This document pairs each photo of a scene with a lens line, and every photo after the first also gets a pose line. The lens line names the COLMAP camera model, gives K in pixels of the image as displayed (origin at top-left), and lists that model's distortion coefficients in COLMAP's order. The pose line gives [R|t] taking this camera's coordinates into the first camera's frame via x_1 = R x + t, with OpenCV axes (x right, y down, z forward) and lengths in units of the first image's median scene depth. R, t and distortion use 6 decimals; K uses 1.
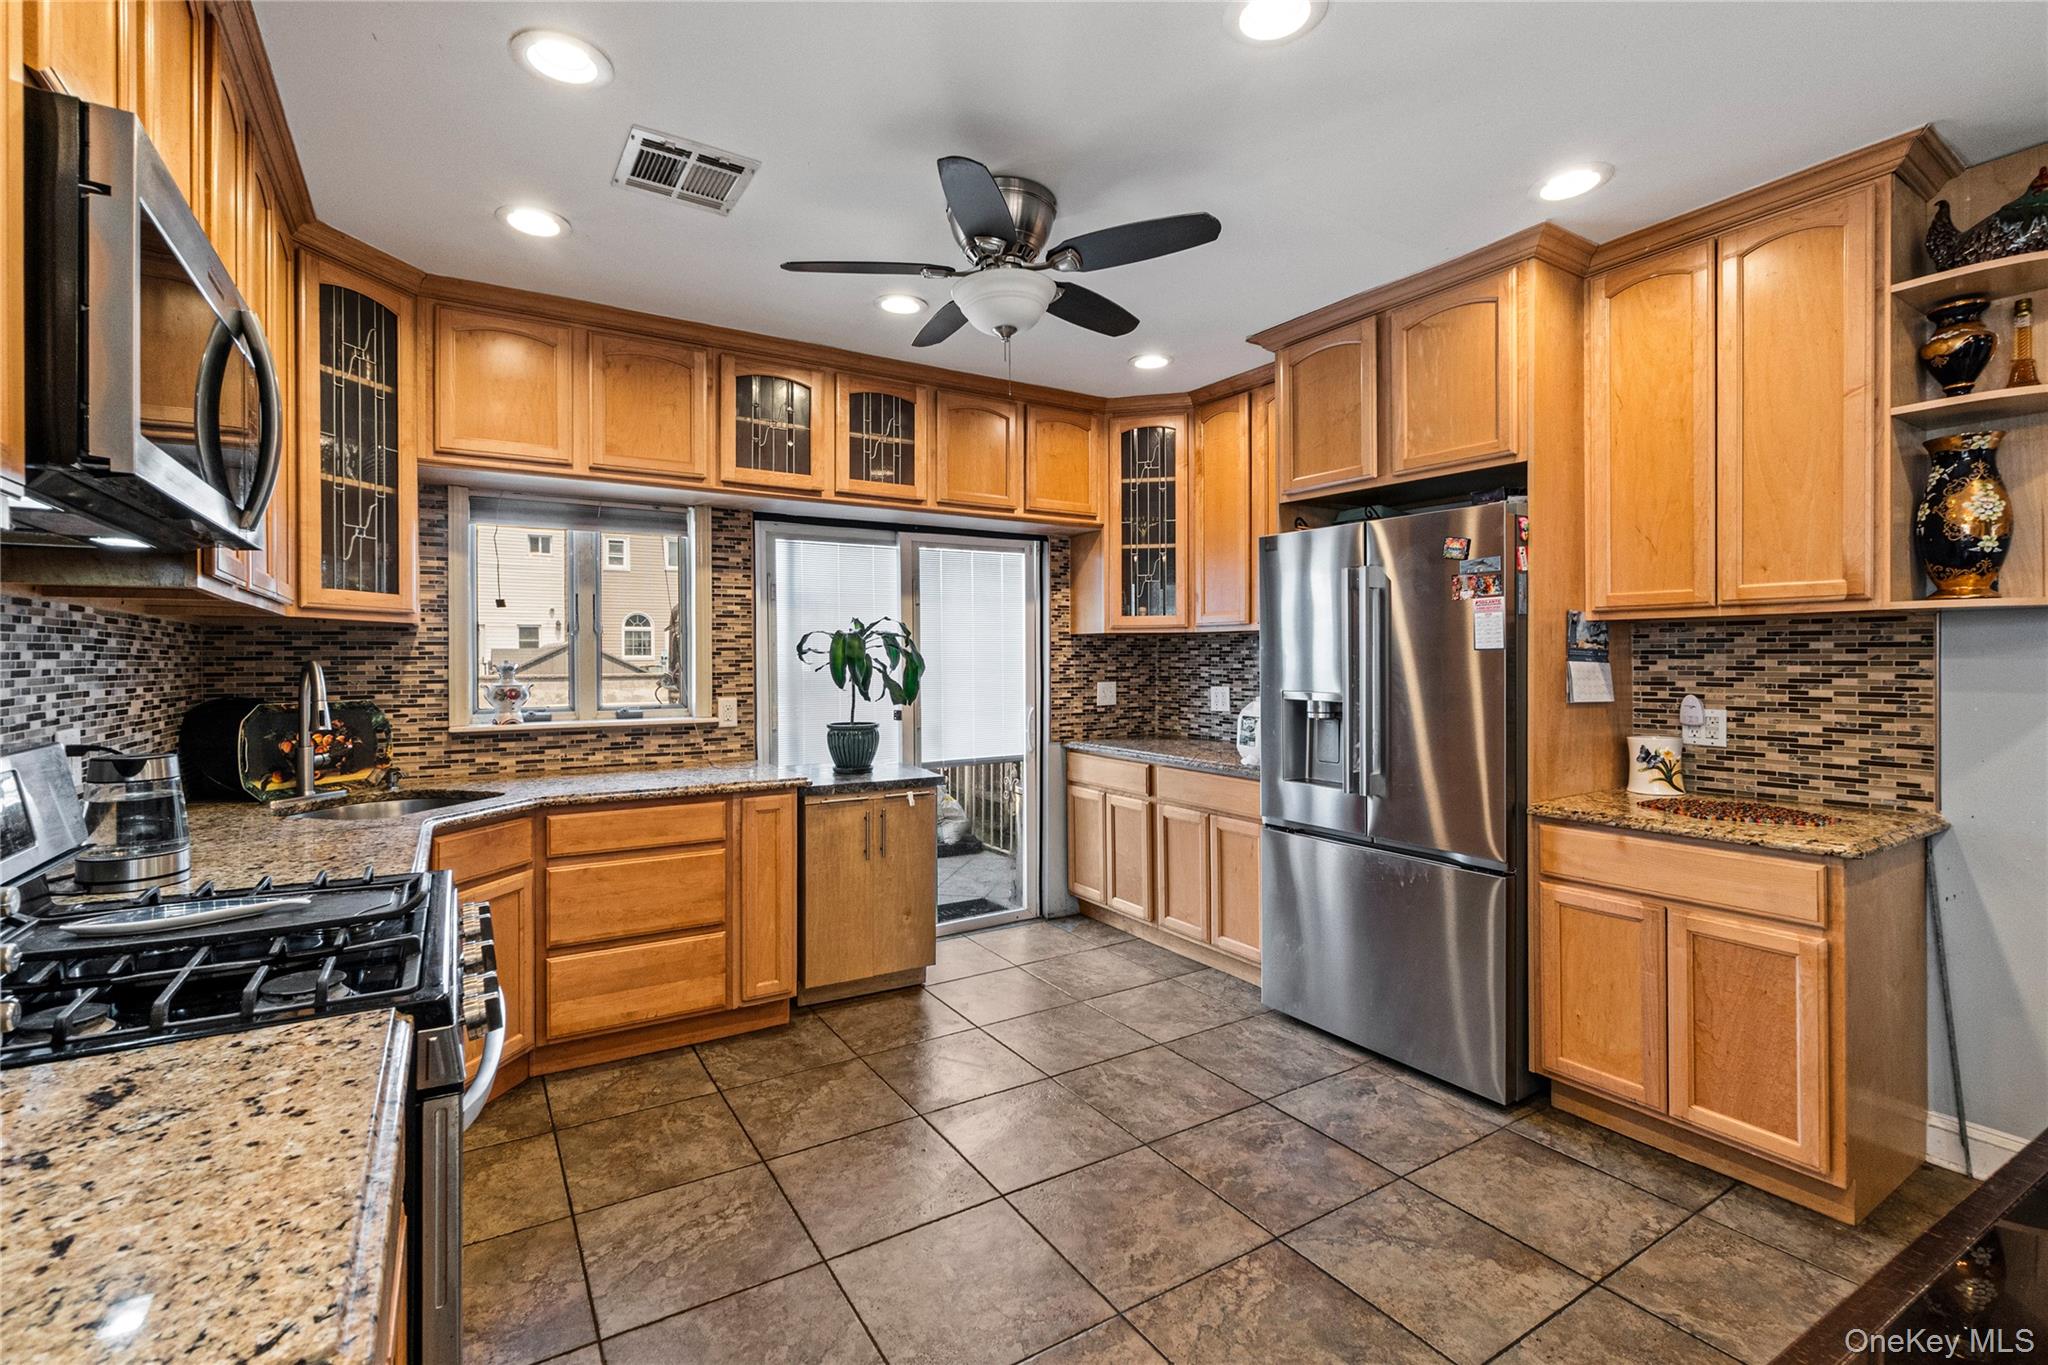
lens RADIAL K [[904.7, 0, 1014.7], [0, 904.7, 664.3], [0, 0, 1]] dist [0.000562, 0.000204]
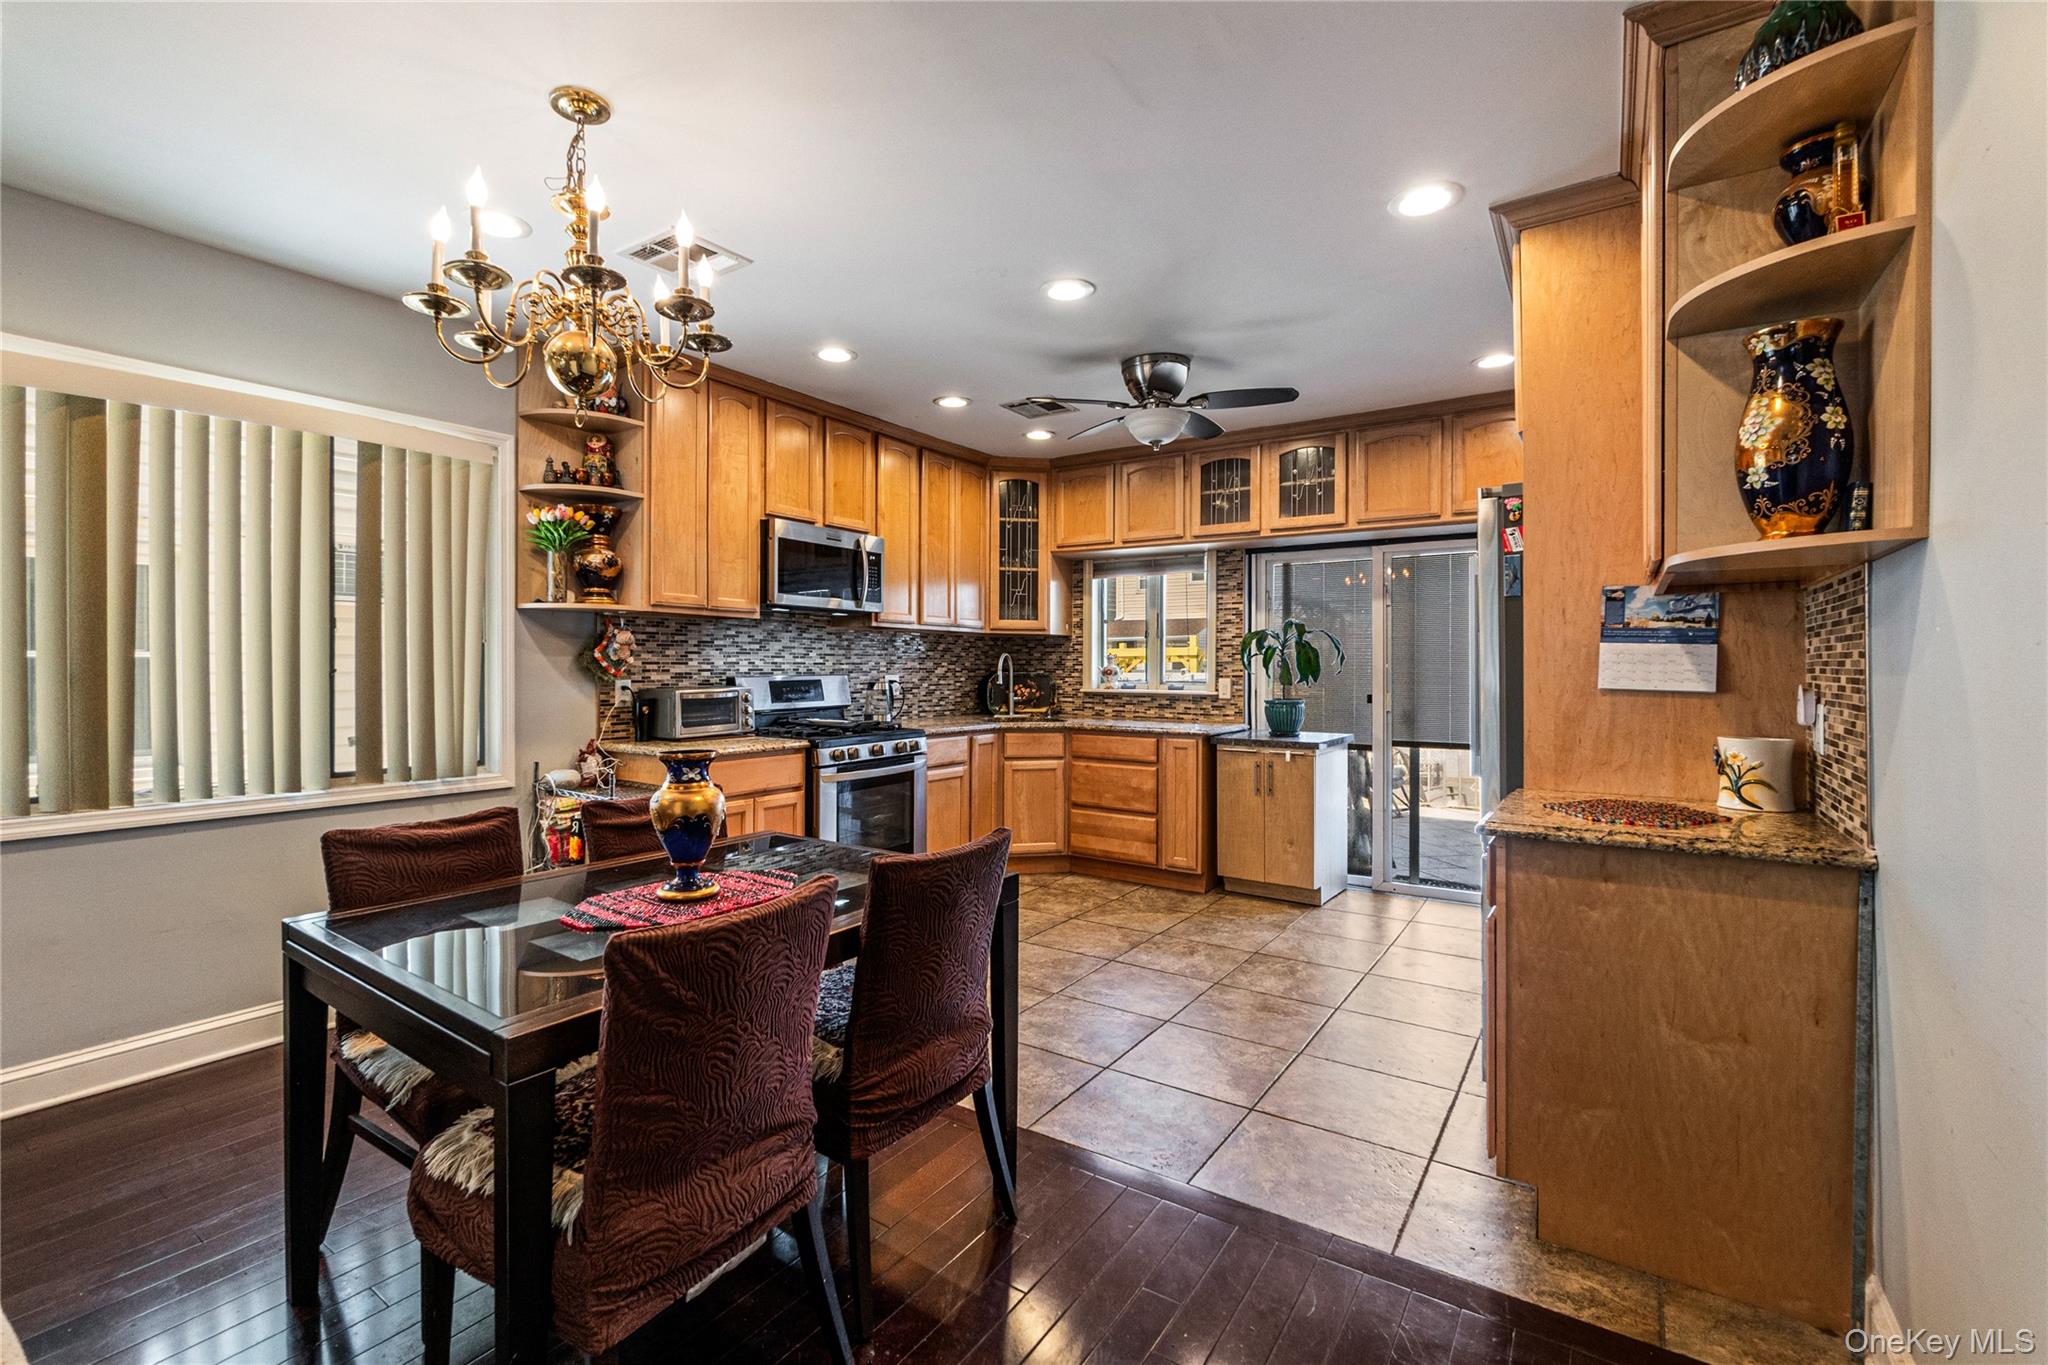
lens RADIAL K [[904.7, 0, 968.8], [0, 904.7, 671.6], [0, 0, 1]] dist [0.000562, 0.000204]
pose [[0.386105, 0.011581, -0.922382, 1.036353], [-0.010915, 0.999909, 0.007986, 0.021789], [0.922390, 0.006985, 0.386196, 0.060260]]
